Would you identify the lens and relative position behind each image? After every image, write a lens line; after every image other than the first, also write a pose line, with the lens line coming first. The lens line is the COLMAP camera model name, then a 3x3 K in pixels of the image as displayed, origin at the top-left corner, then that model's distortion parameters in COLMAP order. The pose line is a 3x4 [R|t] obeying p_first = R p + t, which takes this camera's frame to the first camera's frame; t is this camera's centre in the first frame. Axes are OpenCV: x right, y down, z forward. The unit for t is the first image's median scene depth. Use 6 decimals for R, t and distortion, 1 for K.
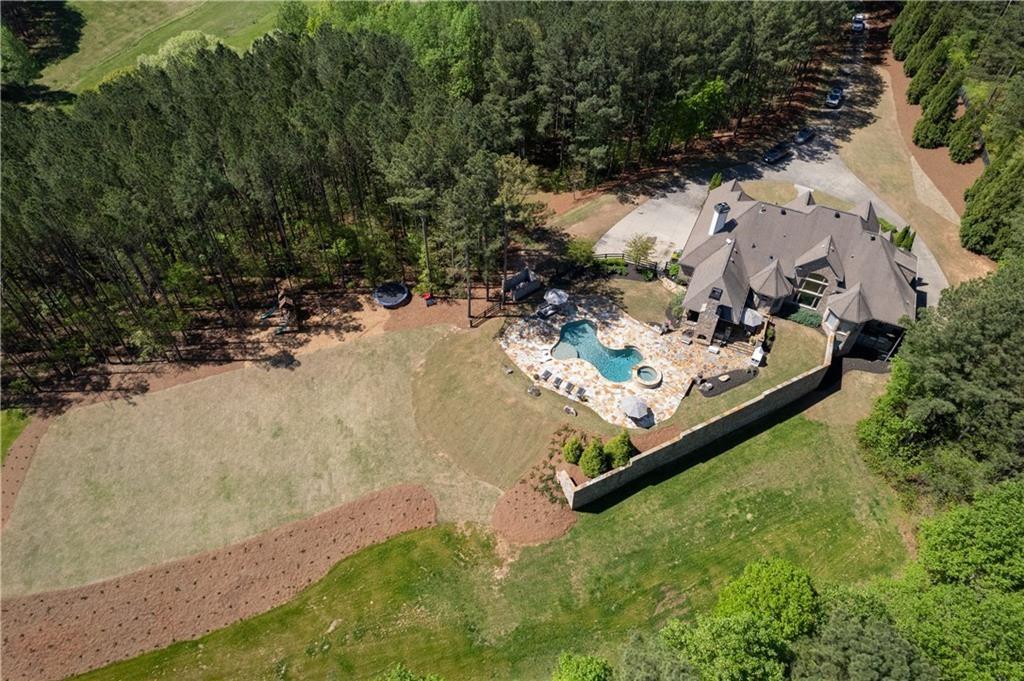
lens RADIAL K [[654.7, 0, 510.6], [0, 654.7, 348.7], [0, 0, 1]] dist [-0.048920, 0.008874]
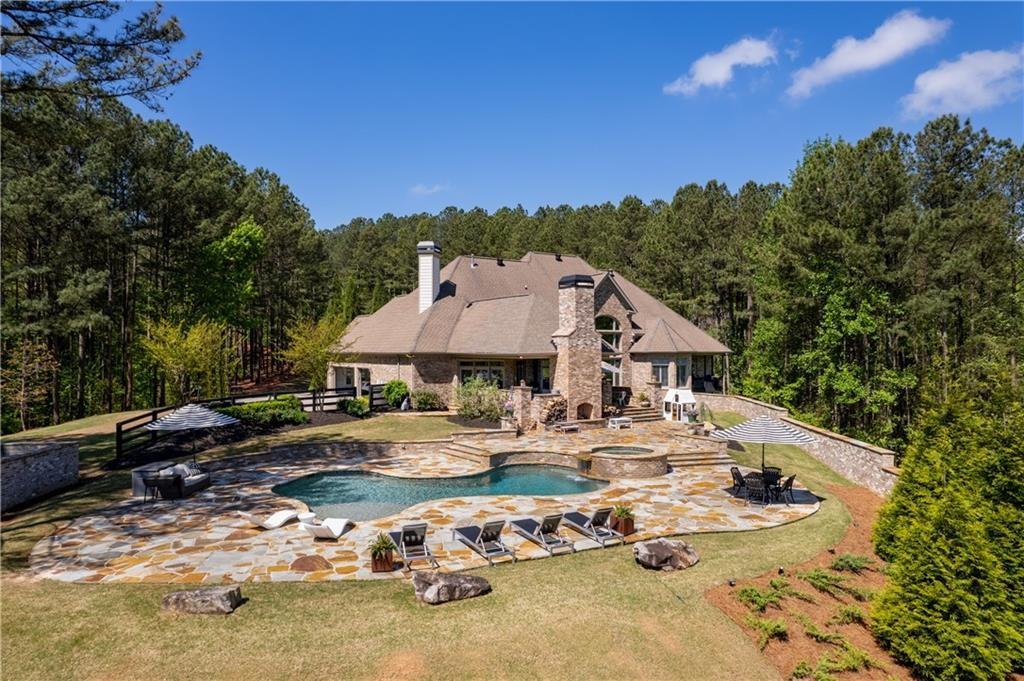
lens RADIAL K [[654.7, 0, 508.5], [0, 654.7, 343.4], [0, 0, 1]] dist [-0.048920, 0.008874]
pose [[0.535067, 0.017789, 0.844622, -0.091294], [0.623616, 0.666144, -0.409090, 0.094266], [-0.569918, 0.745611, 0.345338, 0.827769]]
